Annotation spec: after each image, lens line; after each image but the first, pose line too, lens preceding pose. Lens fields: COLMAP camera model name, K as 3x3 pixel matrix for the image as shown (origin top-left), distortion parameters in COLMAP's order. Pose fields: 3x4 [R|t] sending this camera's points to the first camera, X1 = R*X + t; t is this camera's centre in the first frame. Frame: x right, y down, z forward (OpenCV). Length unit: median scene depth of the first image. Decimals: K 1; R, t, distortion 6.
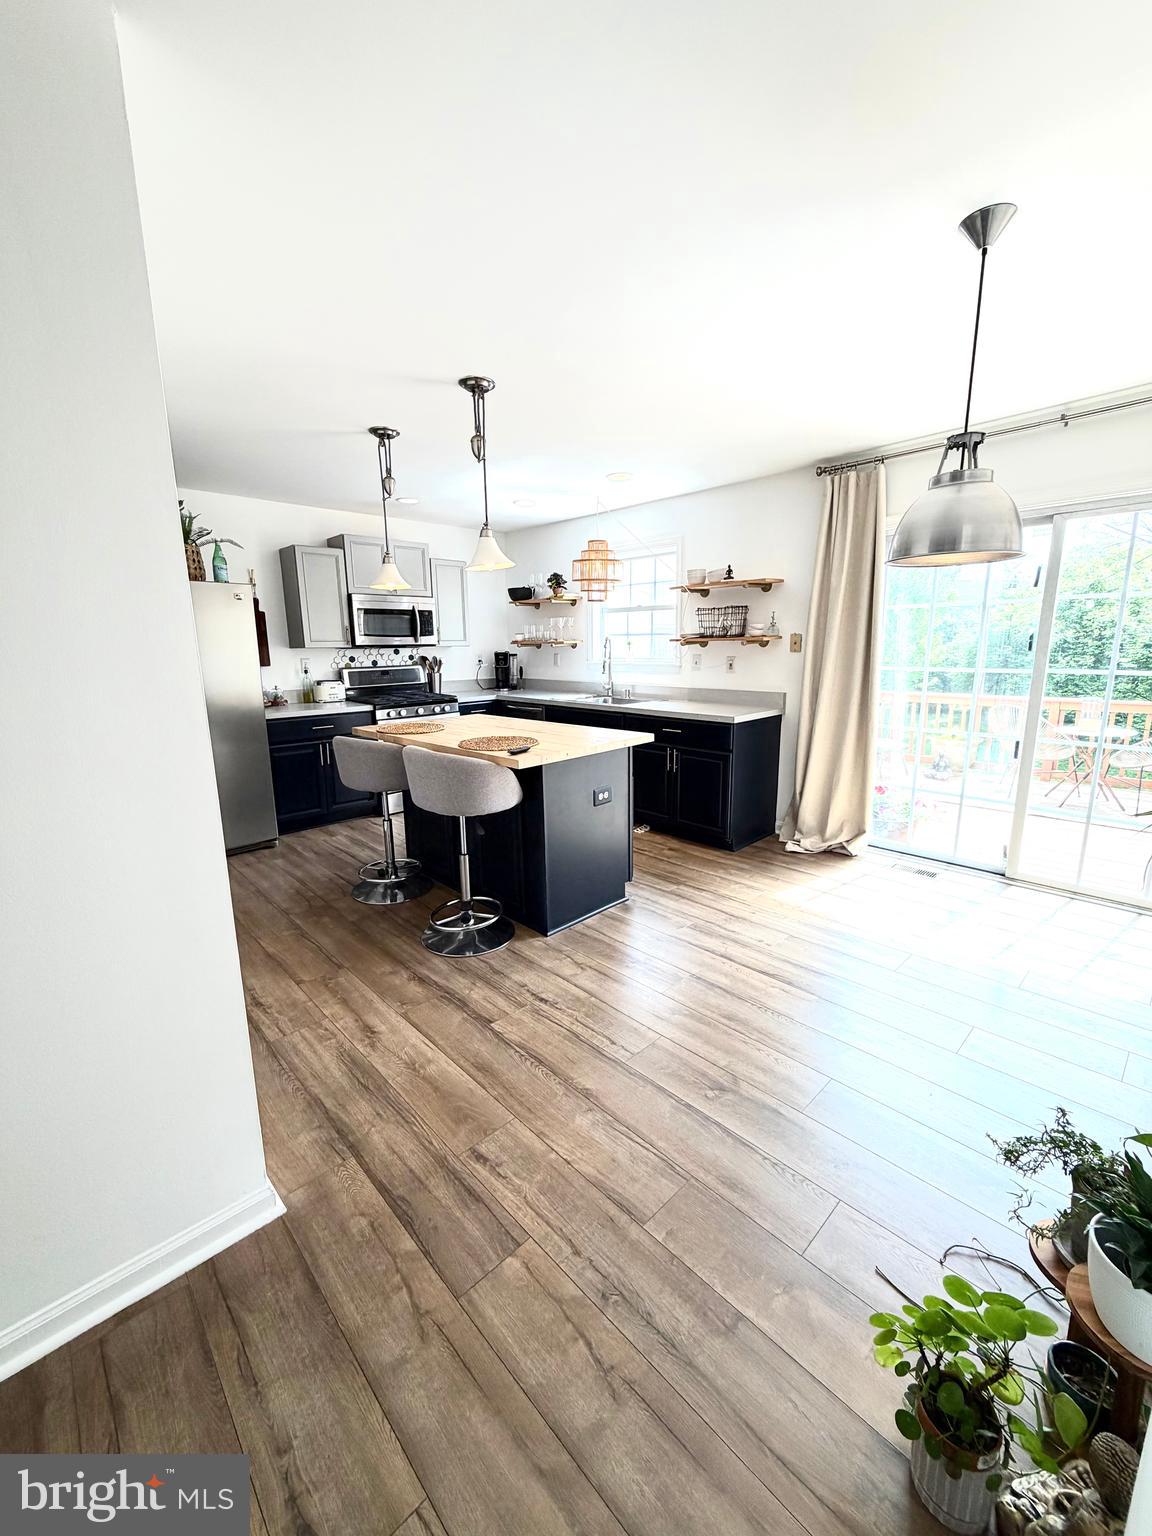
lens RADIAL K [[612.8, 0, 574.9], [0, 612.8, 766.0], [0, 0, 1]] dist [0.000861, -0.000946]
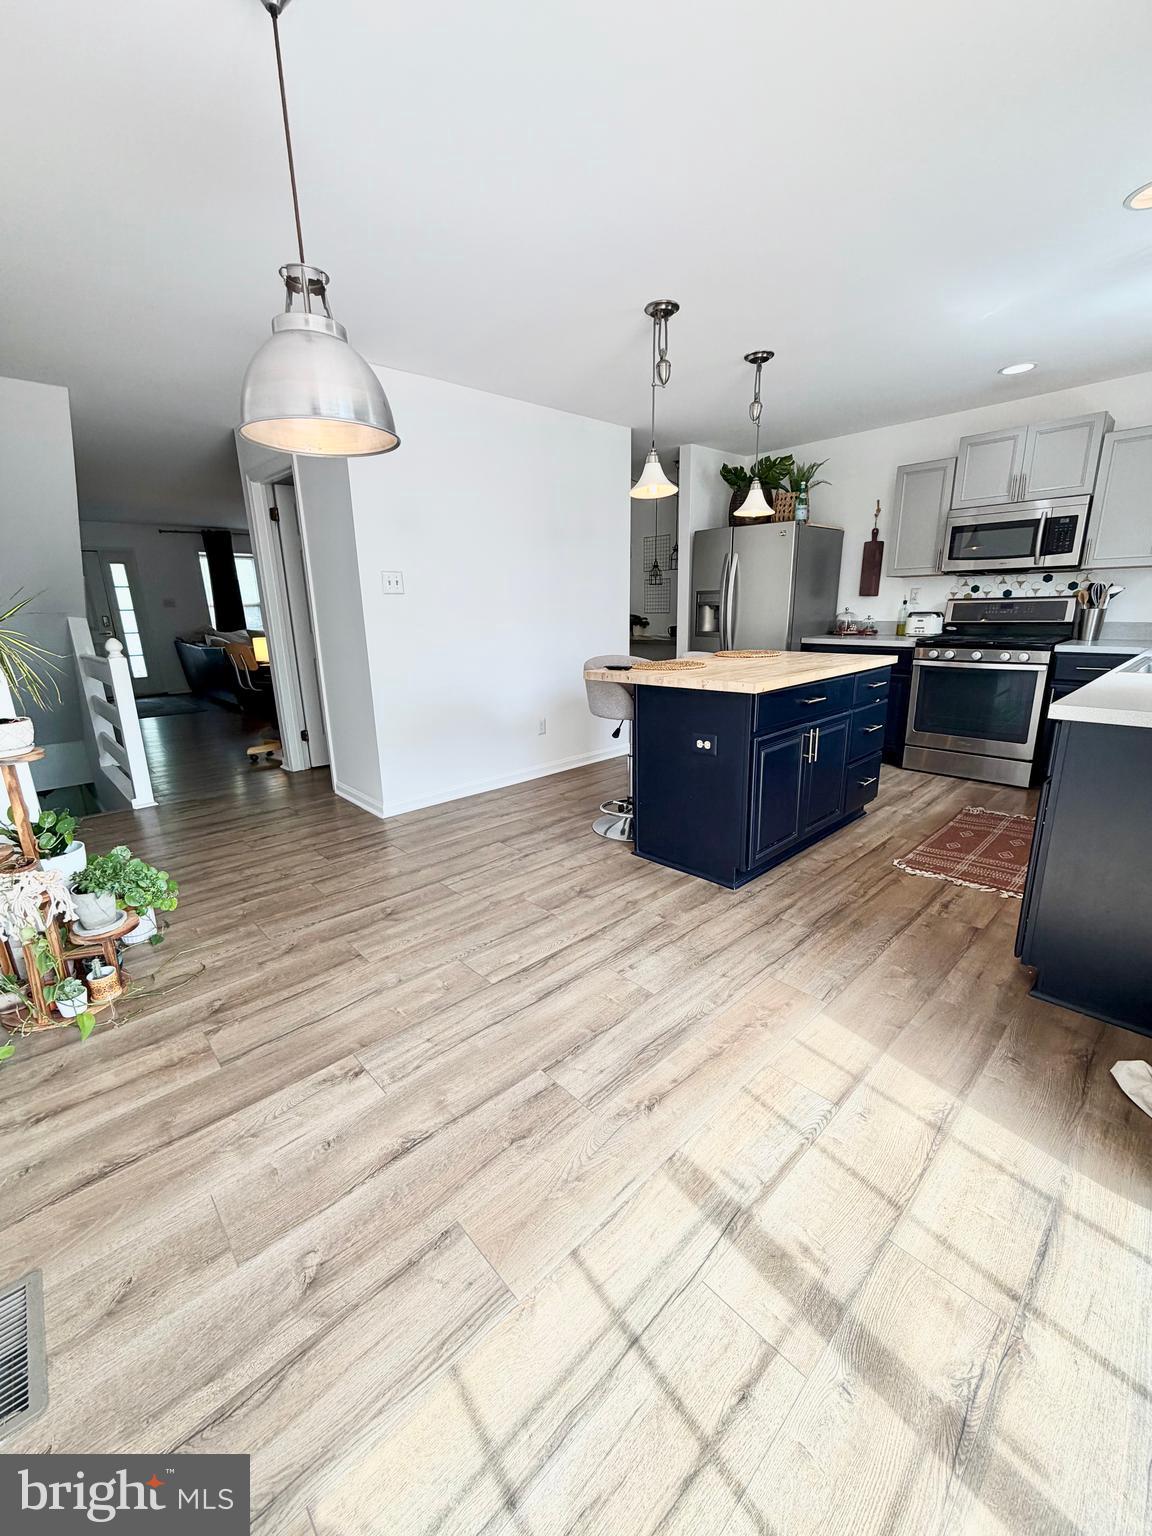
lens RADIAL K [[612.8, 0, 574.9], [0, 612.8, 766.0], [0, 0, 1]] dist [0.000861, -0.000946]
pose [[-0.010189, 0.266333, -0.963827, 0.842700], [-0.177340, 0.948116, 0.263867, -0.111135], [0.984097, 0.173614, 0.037571, 0.766795]]
